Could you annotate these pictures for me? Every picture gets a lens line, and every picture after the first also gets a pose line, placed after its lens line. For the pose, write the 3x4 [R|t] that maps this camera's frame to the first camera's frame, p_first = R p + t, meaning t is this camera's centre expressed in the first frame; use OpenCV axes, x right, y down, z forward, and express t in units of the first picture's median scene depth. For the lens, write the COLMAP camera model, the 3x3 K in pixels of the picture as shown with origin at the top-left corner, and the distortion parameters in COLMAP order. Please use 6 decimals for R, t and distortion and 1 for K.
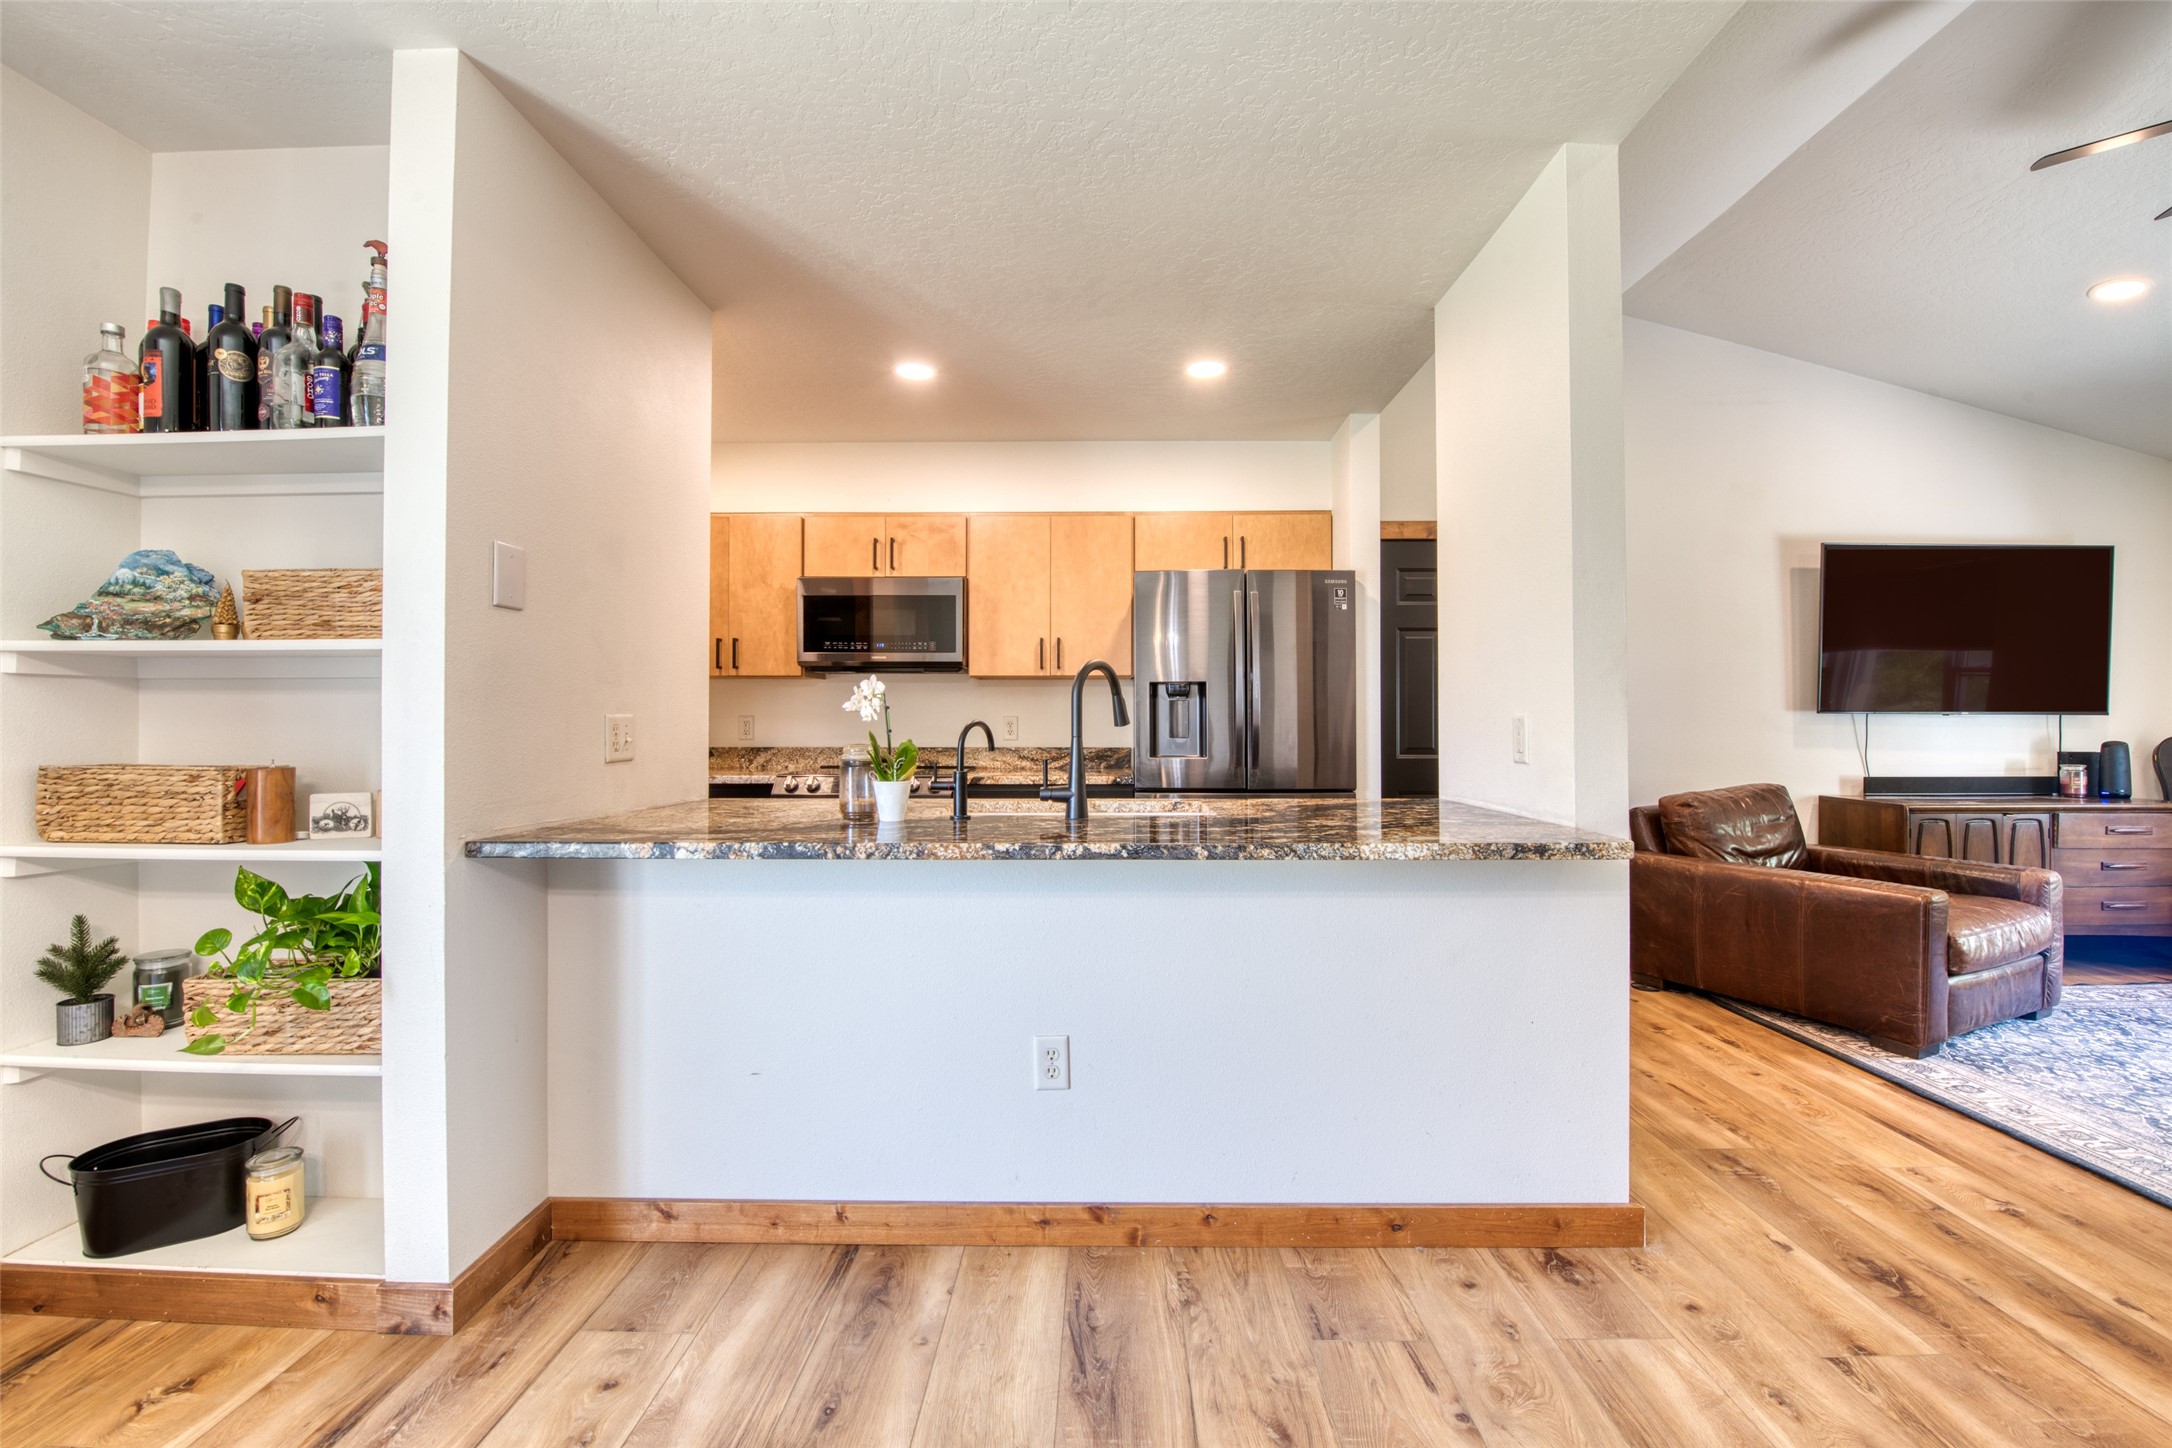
lens RADIAL K [[875.5, 0, 1091.7], [0, 875.5, 722.1], [0, 0, 1]] dist [-0.002452, -0.006412]
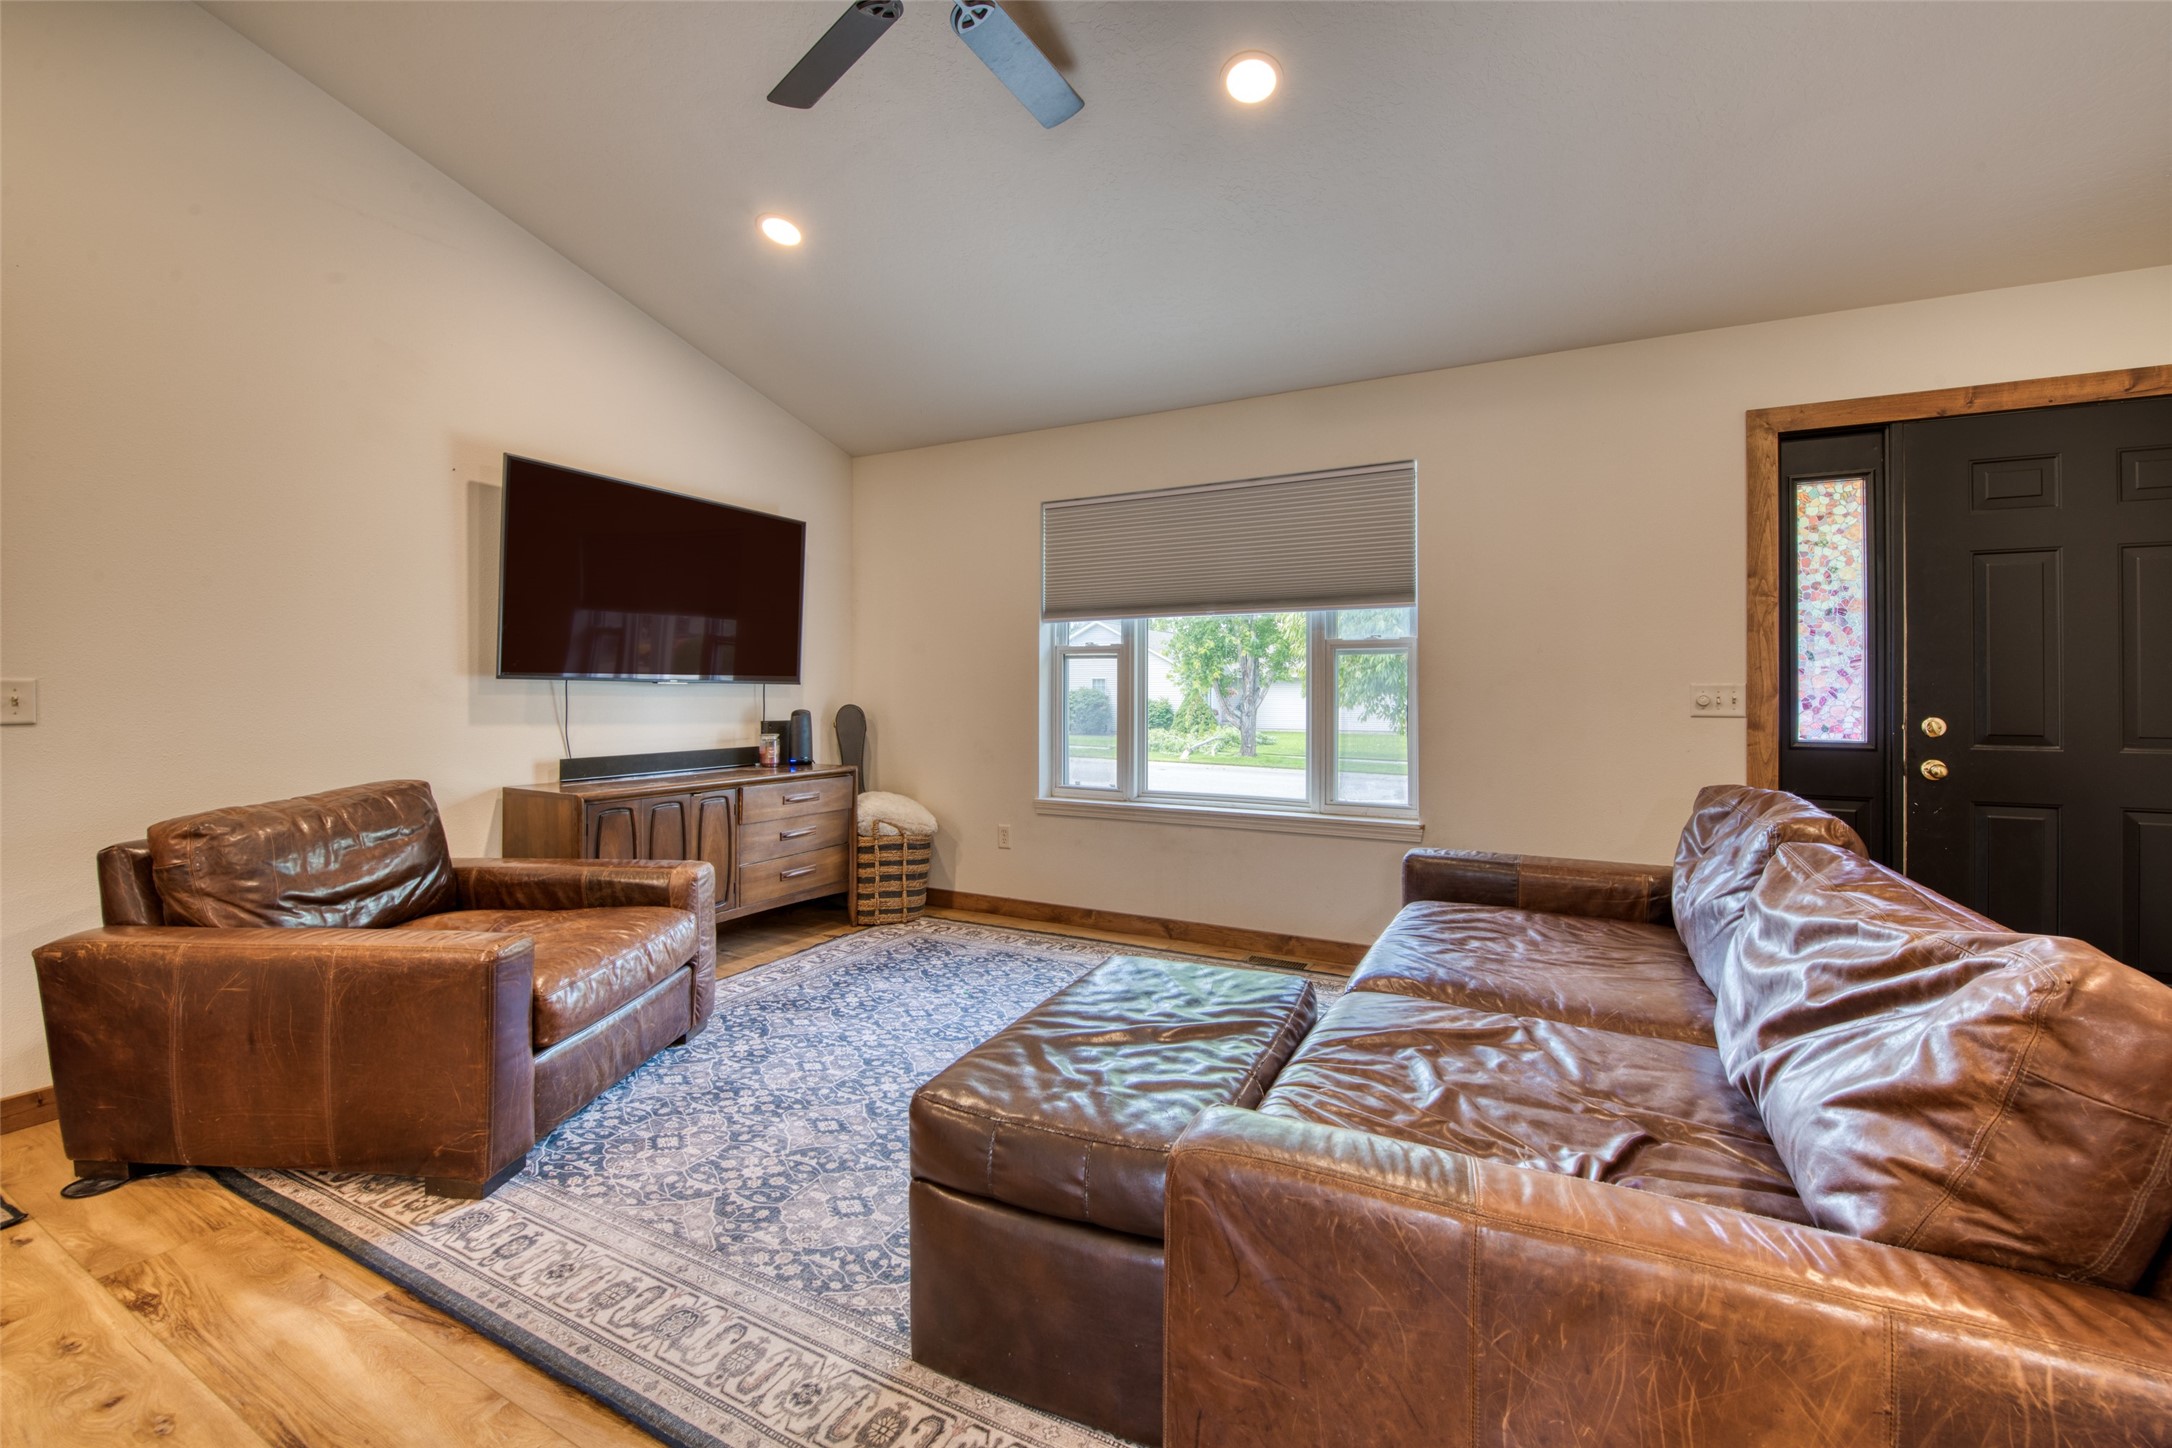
lens RADIAL K [[874.8, 0, 1121.6], [0, 874.8, 682.8], [0, 0, 1]] dist [-0.001735, -0.010065]
pose [[0.436701, 0.011178, 0.899537, 0.435607], [-0.003616, 0.999937, -0.010670, -0.000540], [-0.899599, 0.001406, 0.436714, 0.207400]]
